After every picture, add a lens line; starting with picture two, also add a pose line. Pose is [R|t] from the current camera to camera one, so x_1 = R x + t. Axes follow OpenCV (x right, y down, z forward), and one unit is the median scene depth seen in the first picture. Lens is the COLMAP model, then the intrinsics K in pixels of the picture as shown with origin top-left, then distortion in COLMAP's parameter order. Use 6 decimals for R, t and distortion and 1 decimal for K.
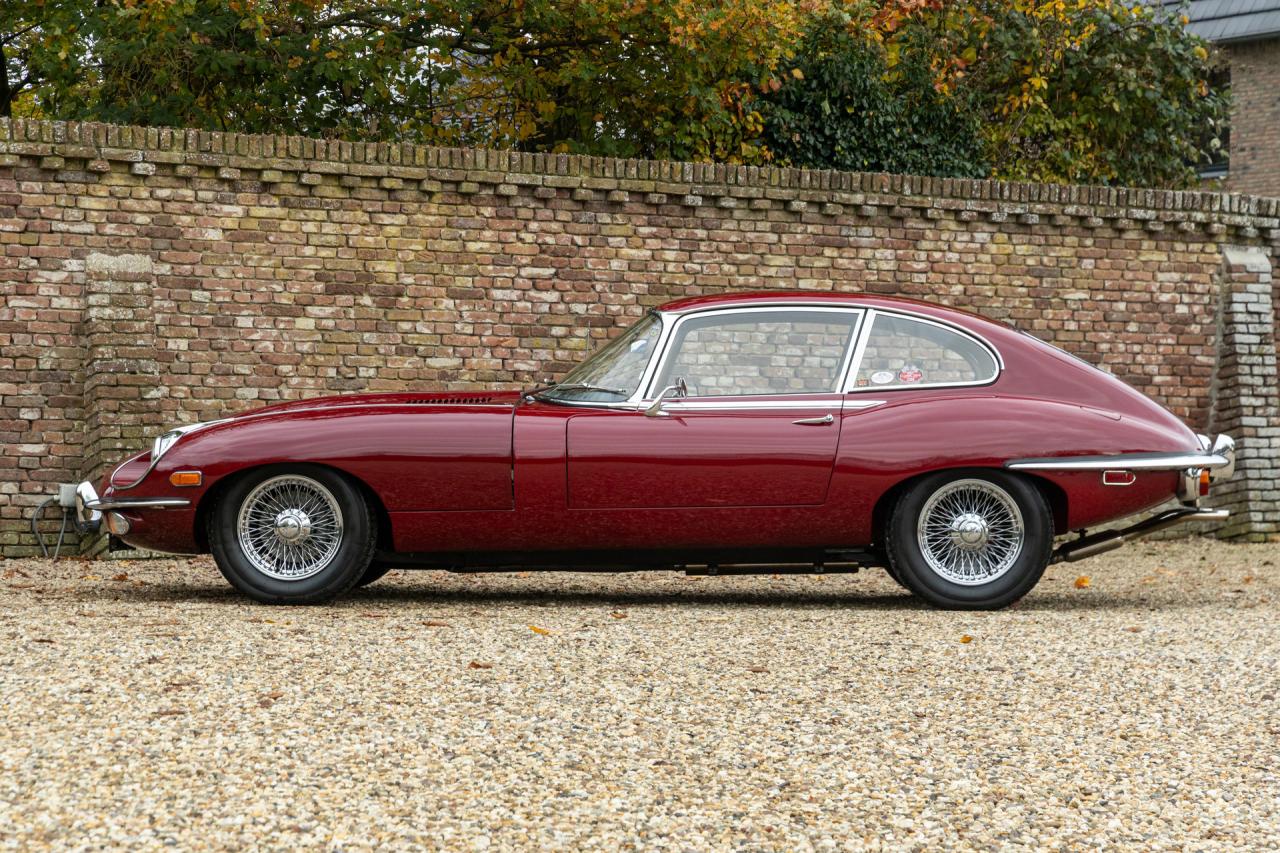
lens RADIAL K [[3307.5, 0, 641.0], [0, 3307.5, 484.2], [0, 0, 1]] dist [-0.218377, 4.784521]
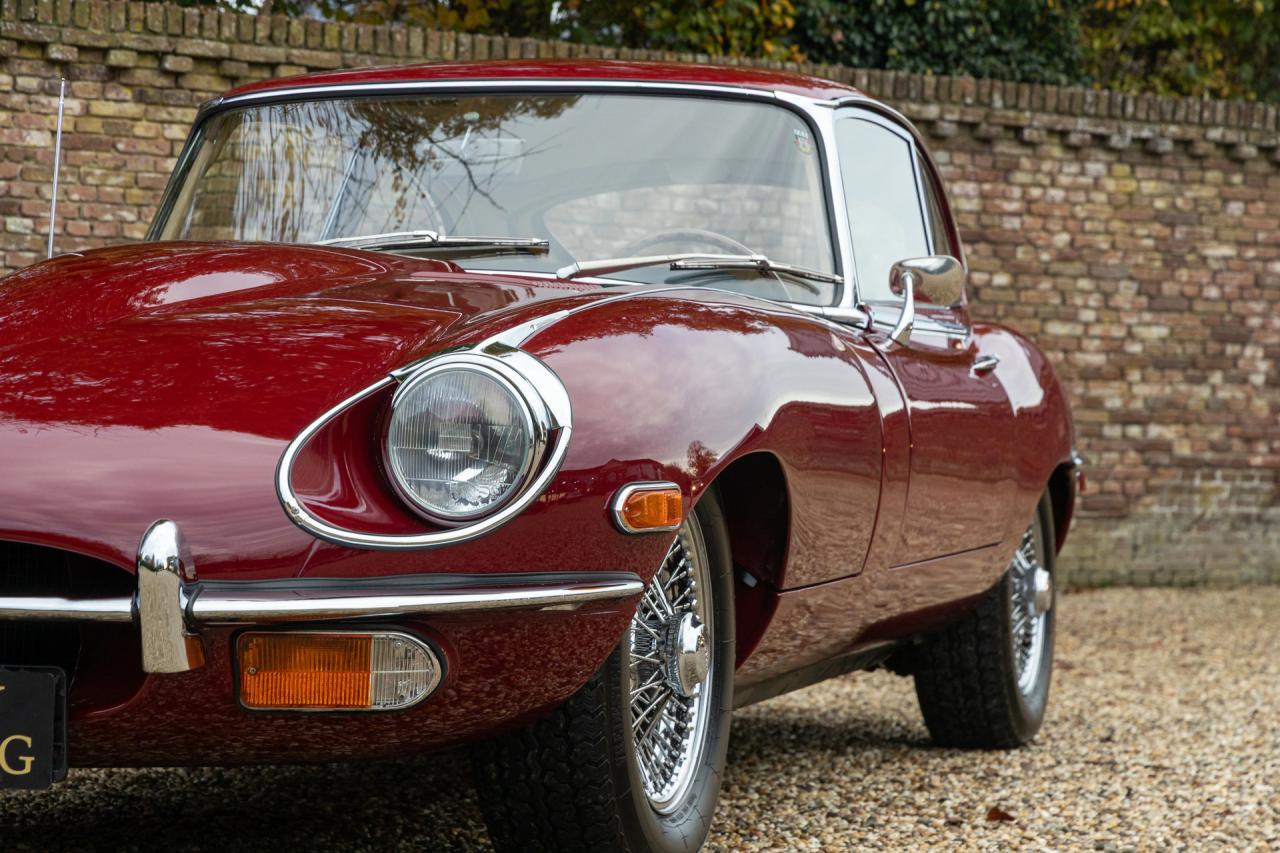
lens RADIAL K [[3670.8, 0, 641.9], [0, 3670.8, 516.5], [0, 0, 1]] dist [0.072222, -1.507214]
pose [[0.999685, 0.012551, 0.021720, -0.015084], [-0.012610, 0.999917, 0.002570, 0.001679], [-0.021685, -0.002843, 0.999761, 0.194765]]
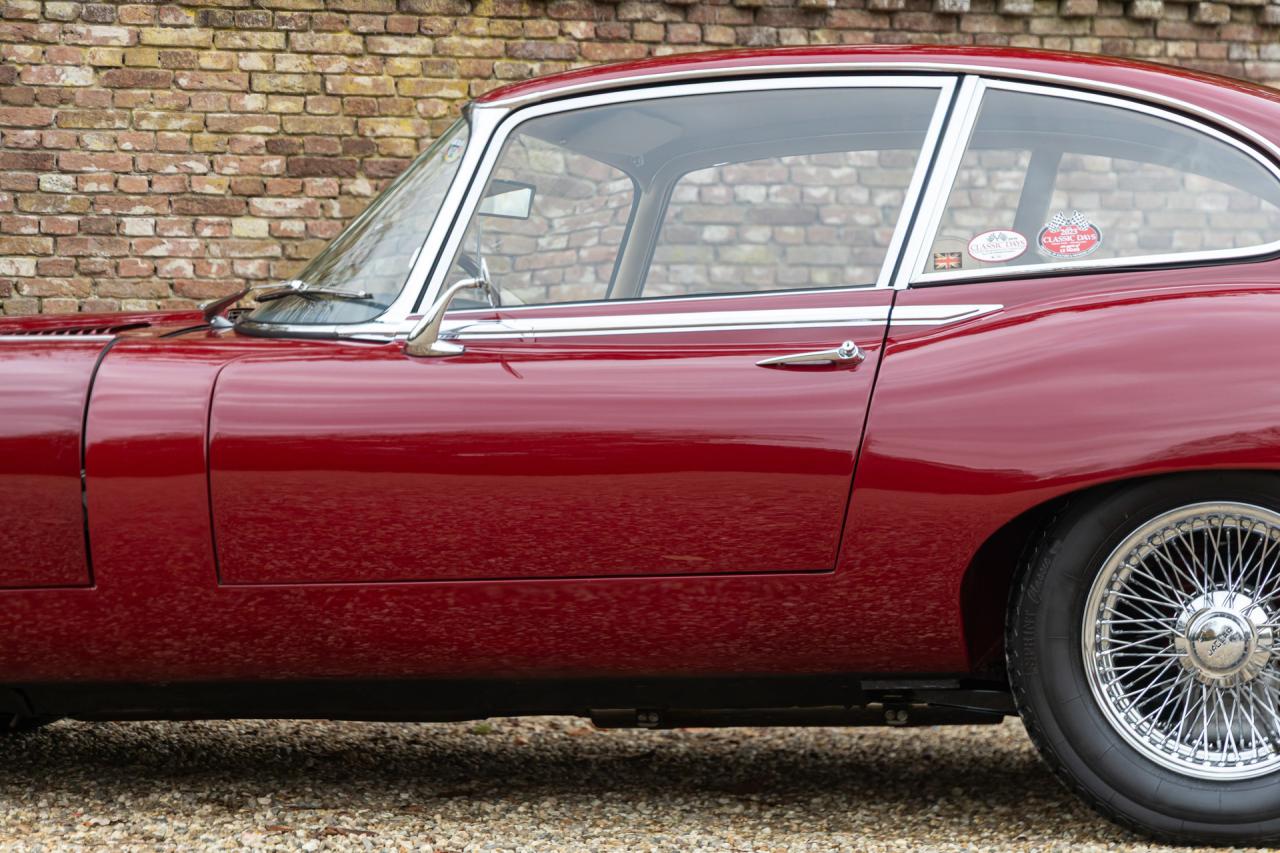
lens RADIAL K [[3101.4, 0, 658.8], [0, 3101.4, 425.6], [0, 0, 1]] dist [0.056771, -0.180448]
pose [[0.975814, -0.017550, -0.217896, 0.082871], [0.014615, 0.999780, -0.015073, -0.004196], [0.218113, 0.011524, 0.975856, 0.457235]]
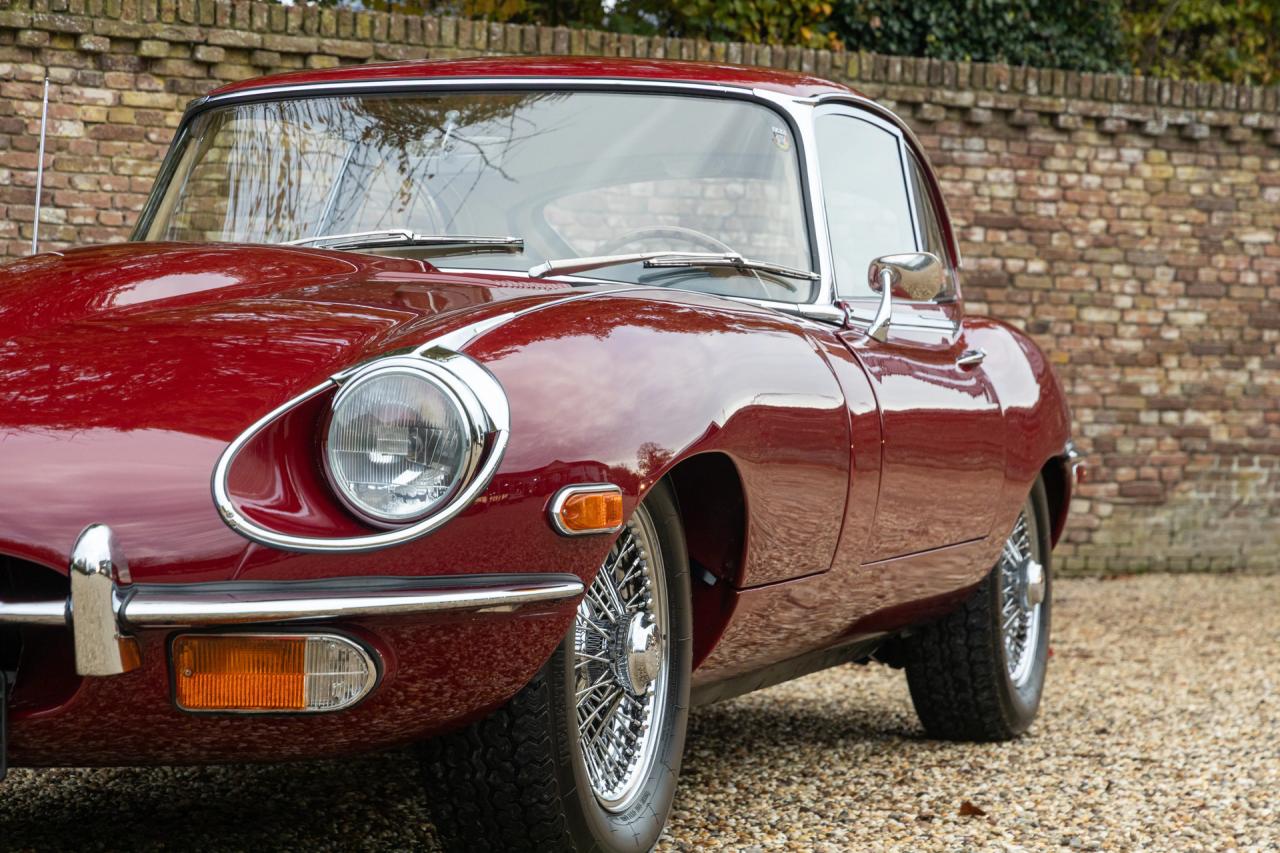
lens RADIAL K [[3670.8, 0, 641.9], [0, 3670.8, 516.5], [0, 0, 1]] dist [0.072222, -1.507214]
pose [[0.999934, 0.011404, 0.001538, -0.006149], [-0.011416, 0.999903, 0.007979, 0.000176], [-0.001447, -0.007996, 0.999967, 0.192696]]
